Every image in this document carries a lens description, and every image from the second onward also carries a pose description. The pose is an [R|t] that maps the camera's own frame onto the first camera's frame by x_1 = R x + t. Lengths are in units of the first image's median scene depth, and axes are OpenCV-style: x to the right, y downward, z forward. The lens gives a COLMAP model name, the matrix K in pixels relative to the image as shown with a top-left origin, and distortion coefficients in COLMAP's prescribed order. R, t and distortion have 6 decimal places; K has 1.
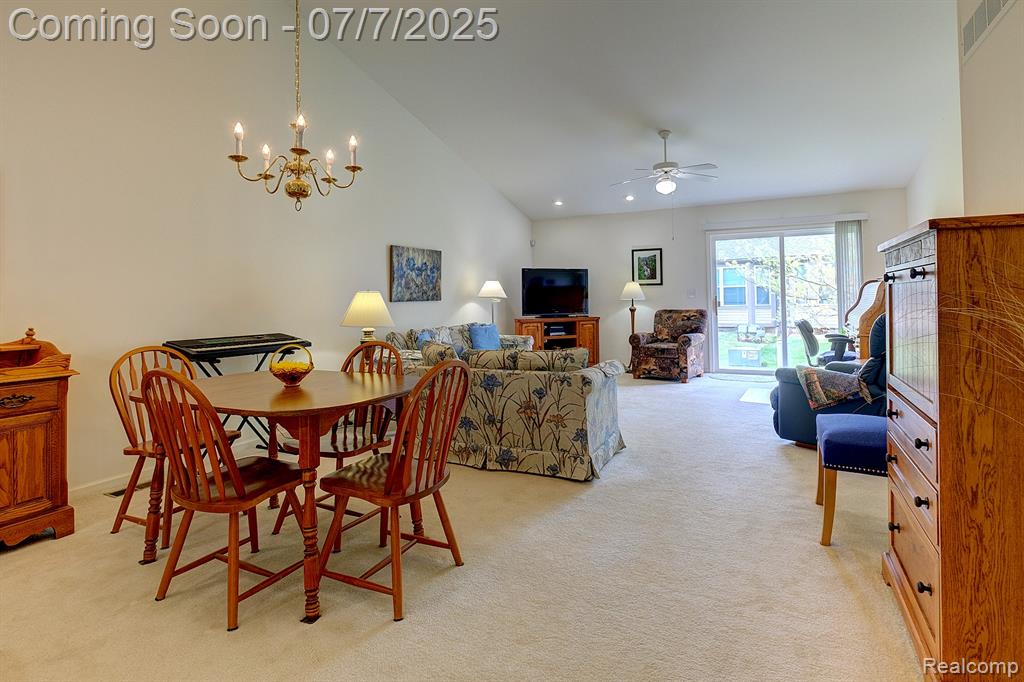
lens RADIAL K [[480.5, 0, 502.8], [0, 480.5, 291.8], [0, 0, 1]] dist [-0.001680, -0.000959]
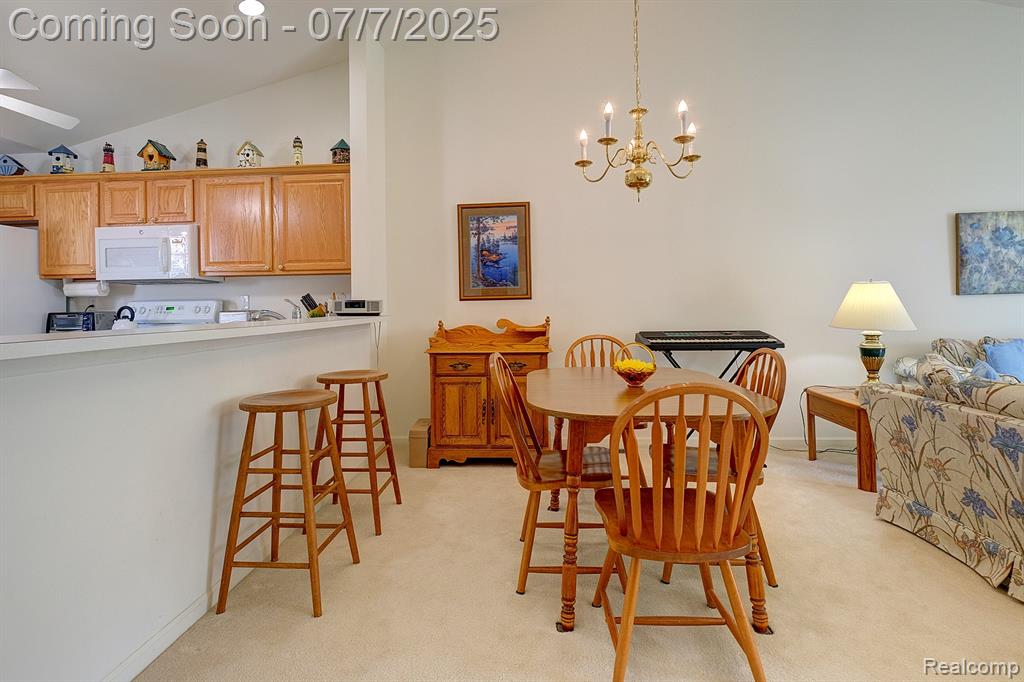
lens RADIAL K [[480.5, 0, 543.3], [0, 480.5, 297.1], [0, 0, 1]] dist [-0.001680, -0.000959]
pose [[0.446419, -0.002617, -0.894820, 0.187187], [0.026411, 0.999599, 0.010253, 0.001786], [0.894434, -0.028210, 0.446309, 0.229600]]
